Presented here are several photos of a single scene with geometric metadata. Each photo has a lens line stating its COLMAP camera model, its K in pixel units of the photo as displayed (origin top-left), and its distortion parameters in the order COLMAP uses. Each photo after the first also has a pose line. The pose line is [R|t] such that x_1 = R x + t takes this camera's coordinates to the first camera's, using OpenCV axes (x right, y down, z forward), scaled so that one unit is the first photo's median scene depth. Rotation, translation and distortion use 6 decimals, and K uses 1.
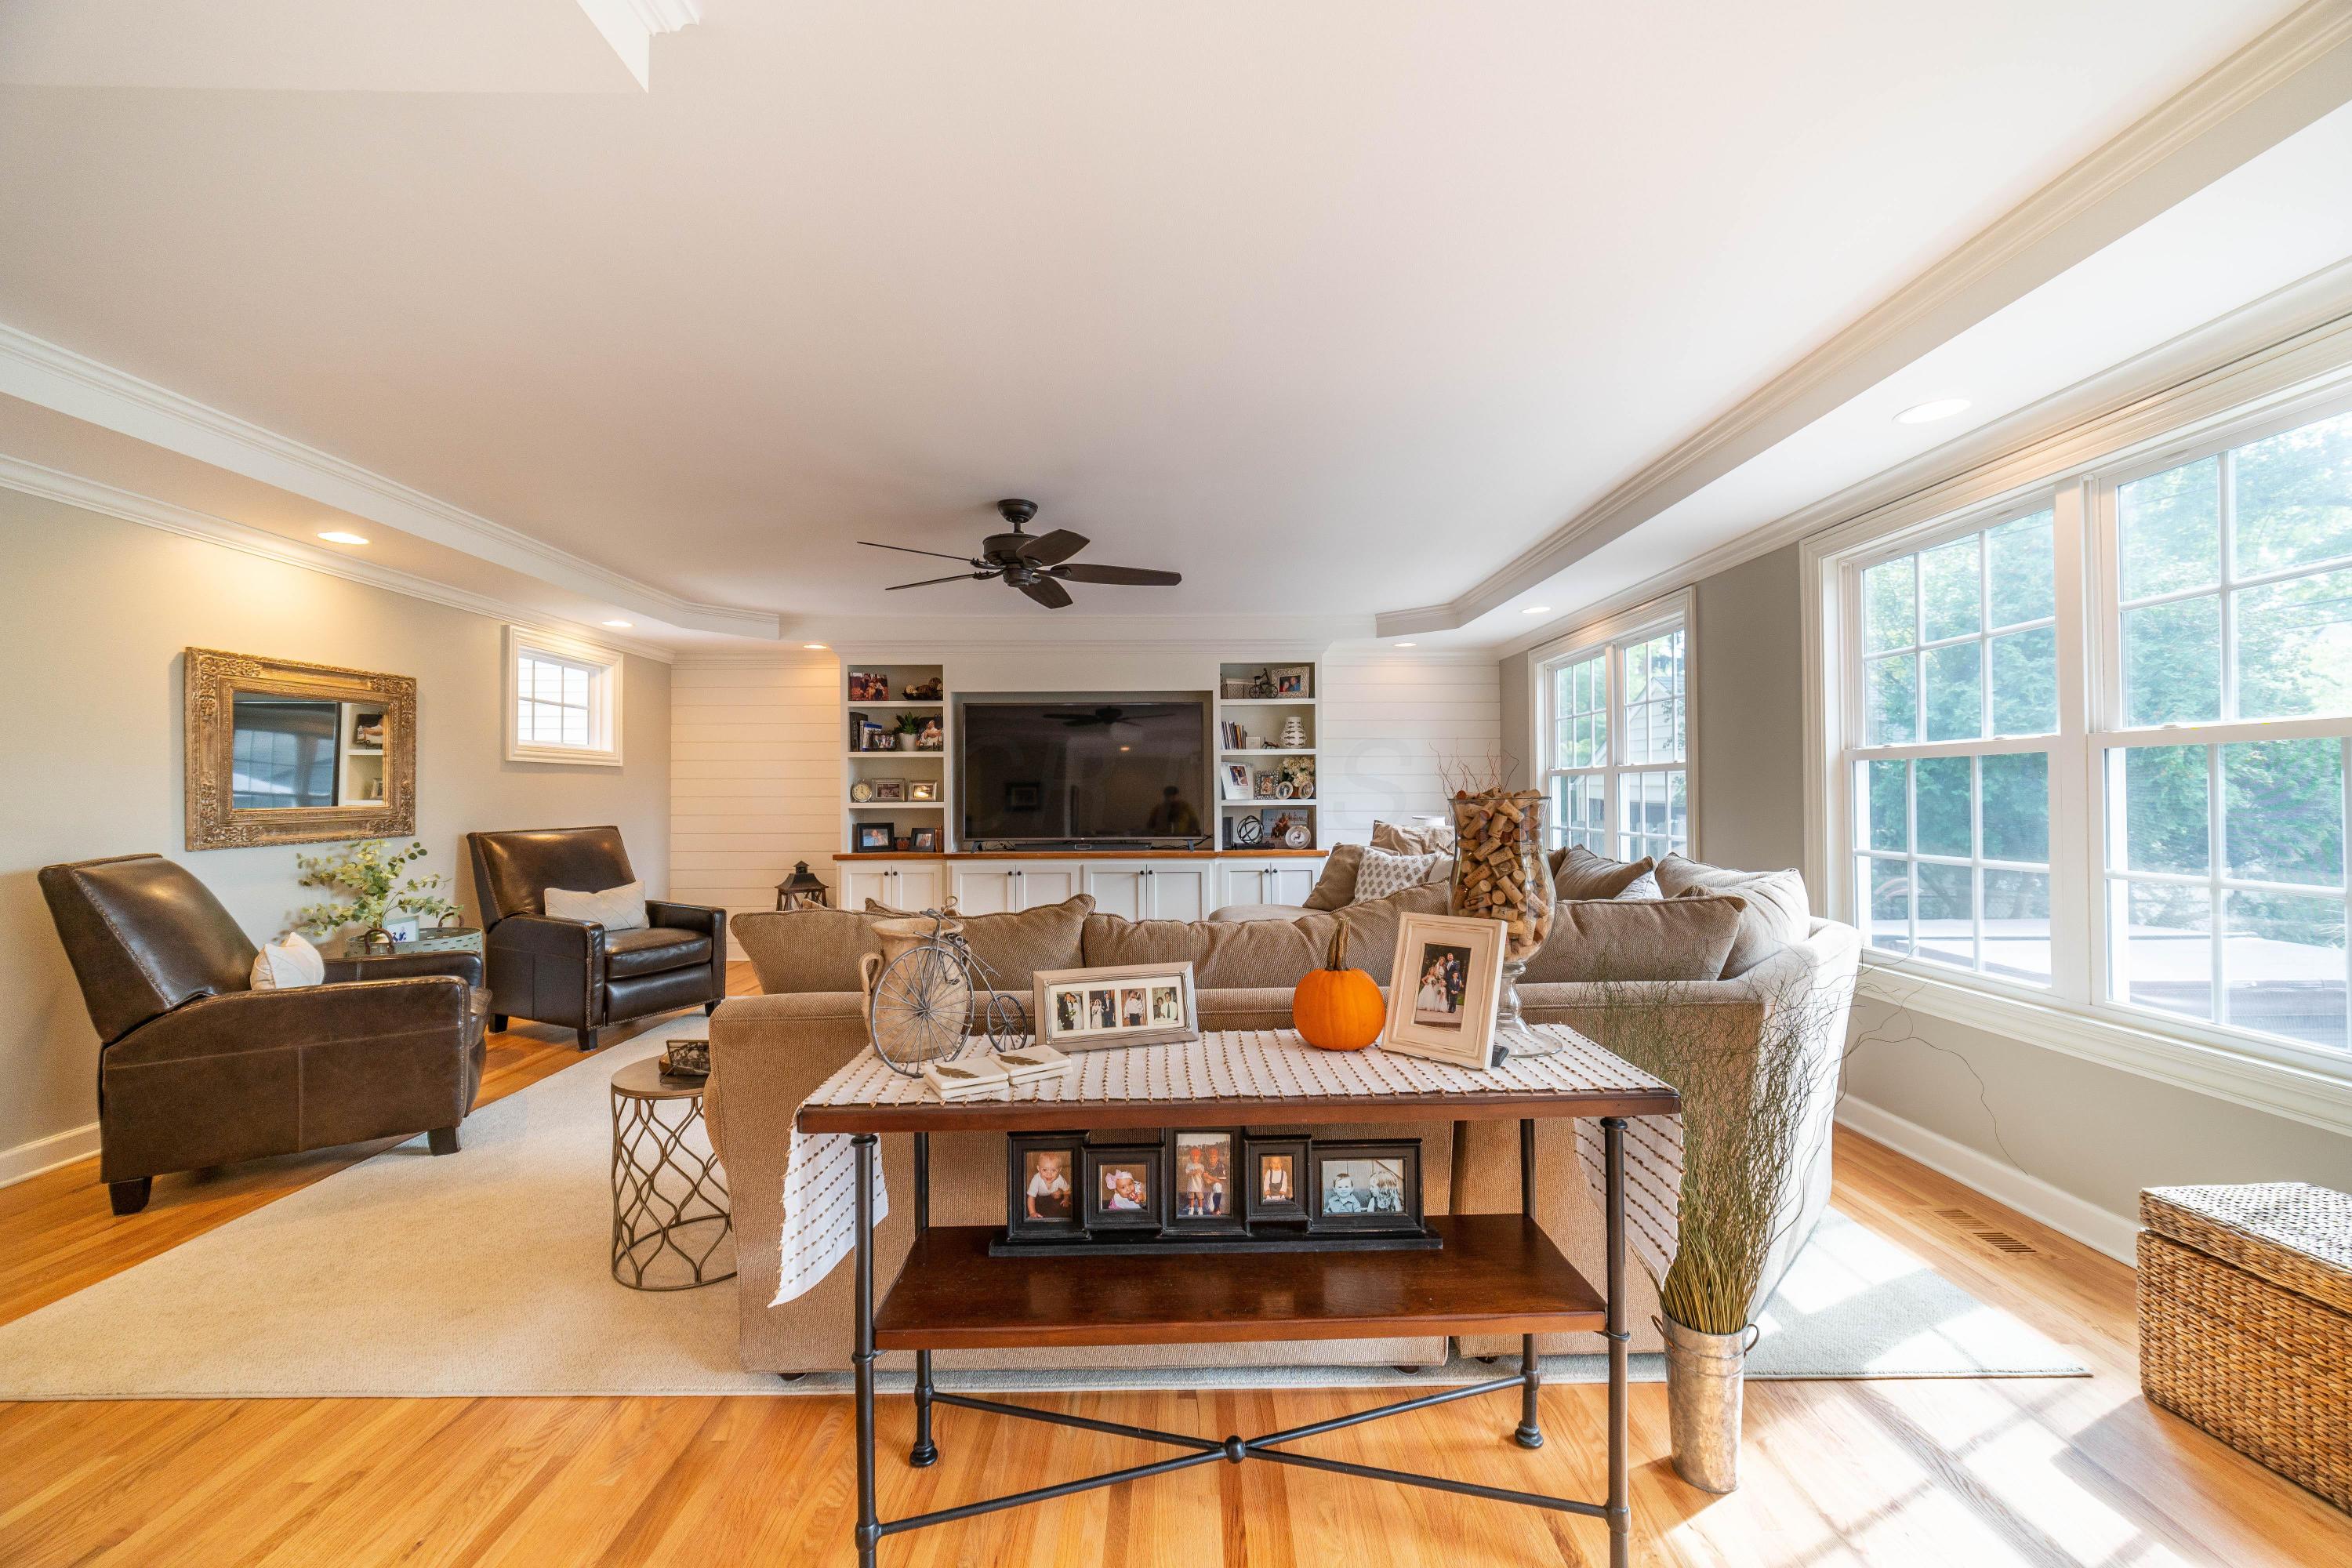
lens RADIAL K [[923.1, 0, 1181.5], [0, 923.1, 782.5], [0, 0, 1]] dist [-0.000899, 0.000500]
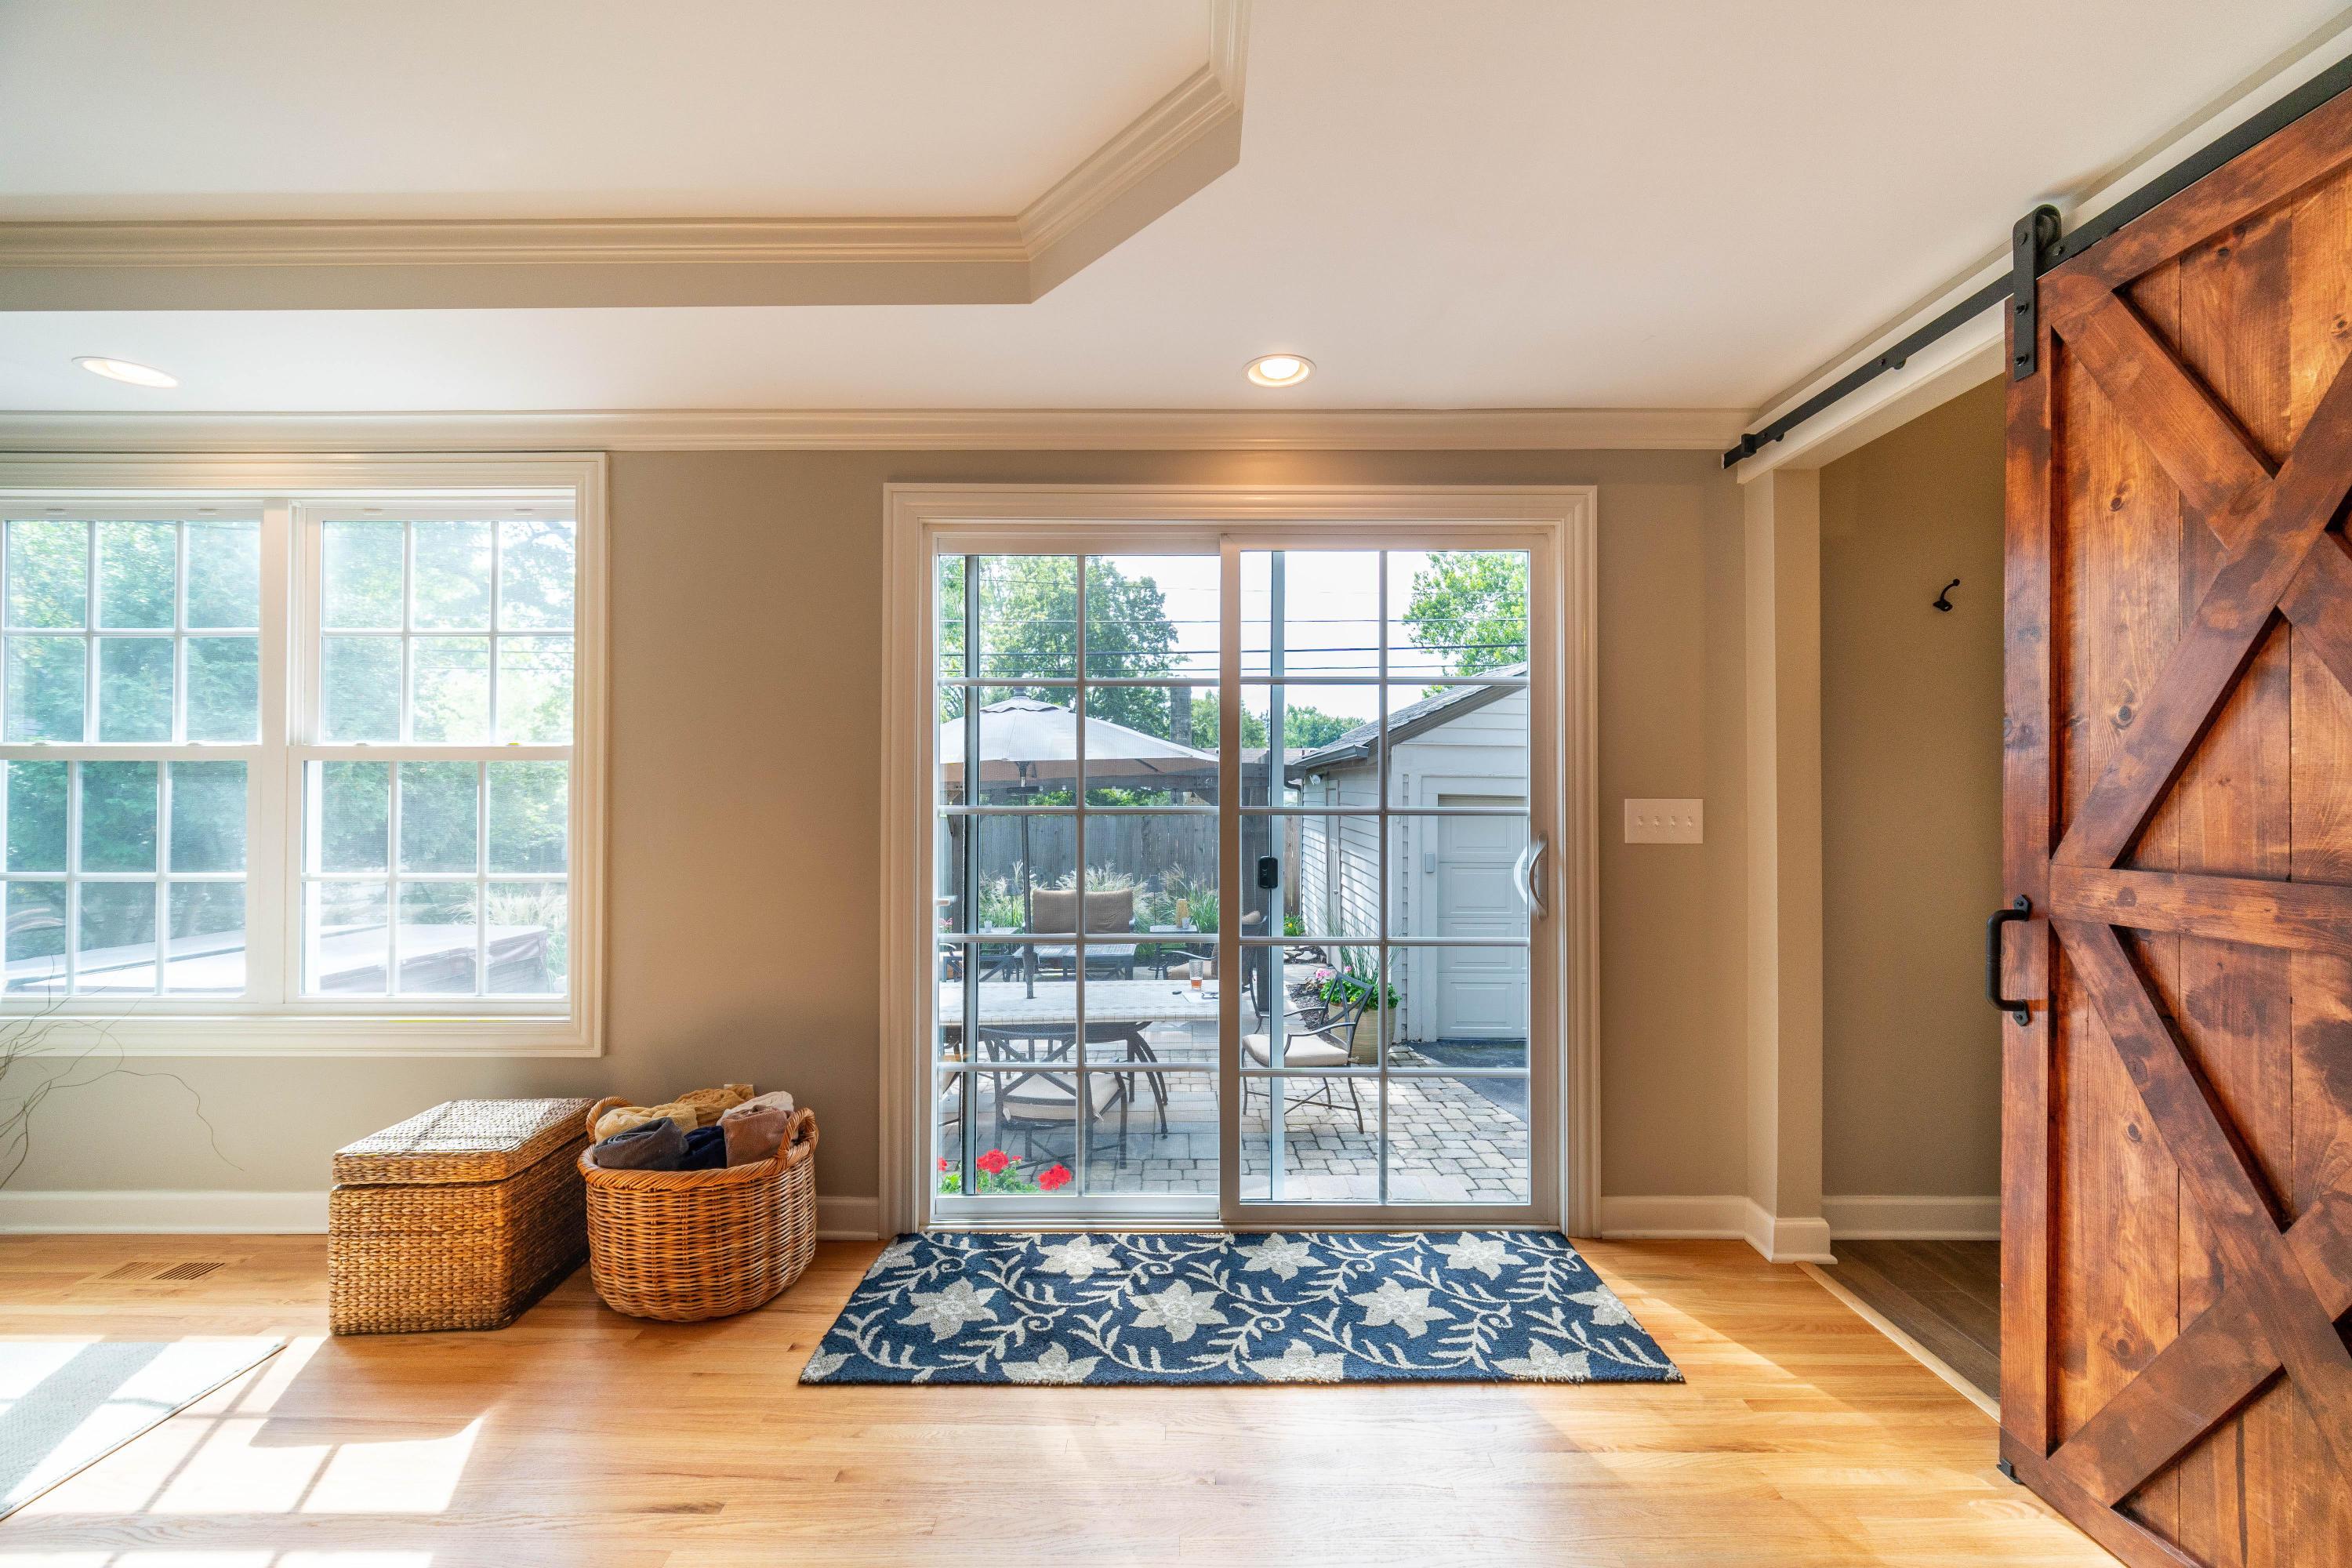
lens RADIAL K [[944.5, 0, 1185.9], [0, 944.5, 778.6], [0, 0, 1]] dist [-0.027702, 0.011875]
pose [[0.006569, 0.027194, 0.999609, -0.037753], [-0.012850, 0.999550, -0.027108, -0.000175], [-0.999896, -0.012667, 0.006916, -0.016390]]
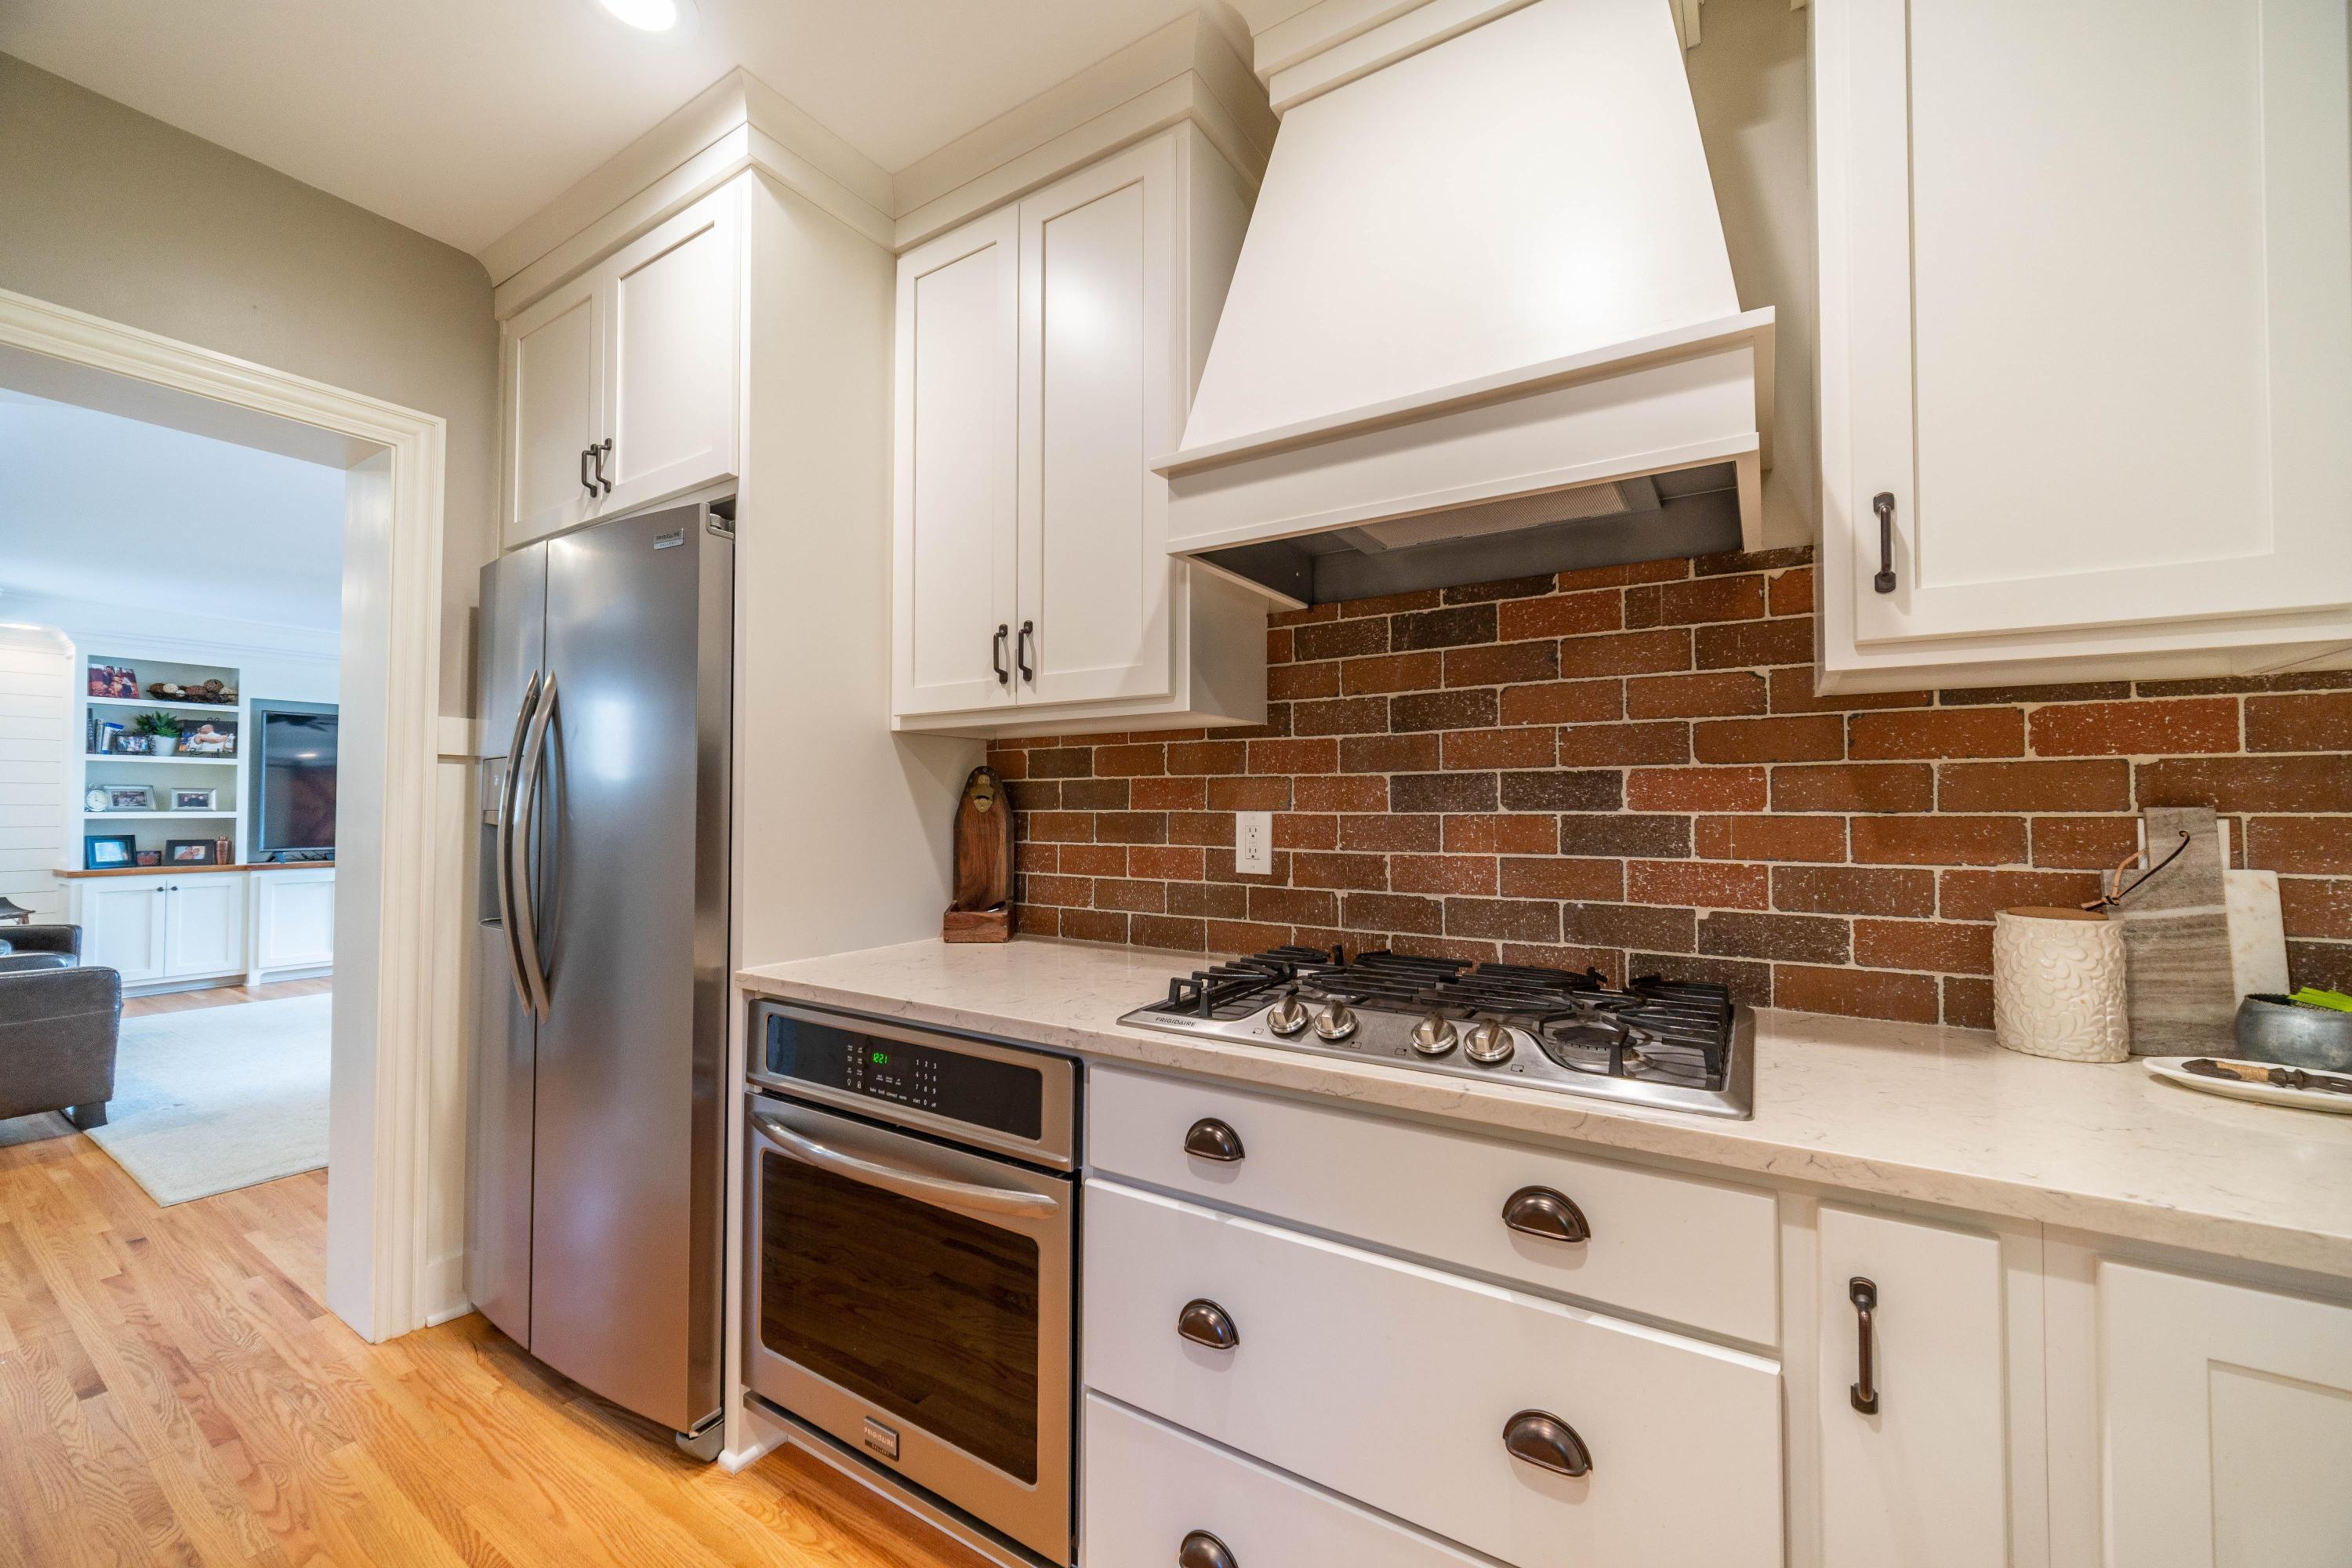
lens RADIAL K [[923.1, 0, 1181.5], [0, 923.1, 782.5], [0, 0, 1]] dist [-0.000899, 0.000500]
pose [[0.546121, 0.028740, 0.837213, -0.760268], [-0.013339, 0.999583, -0.025613, 0.003484], [-0.837600, 0.002820, 0.546276, -0.503829]]
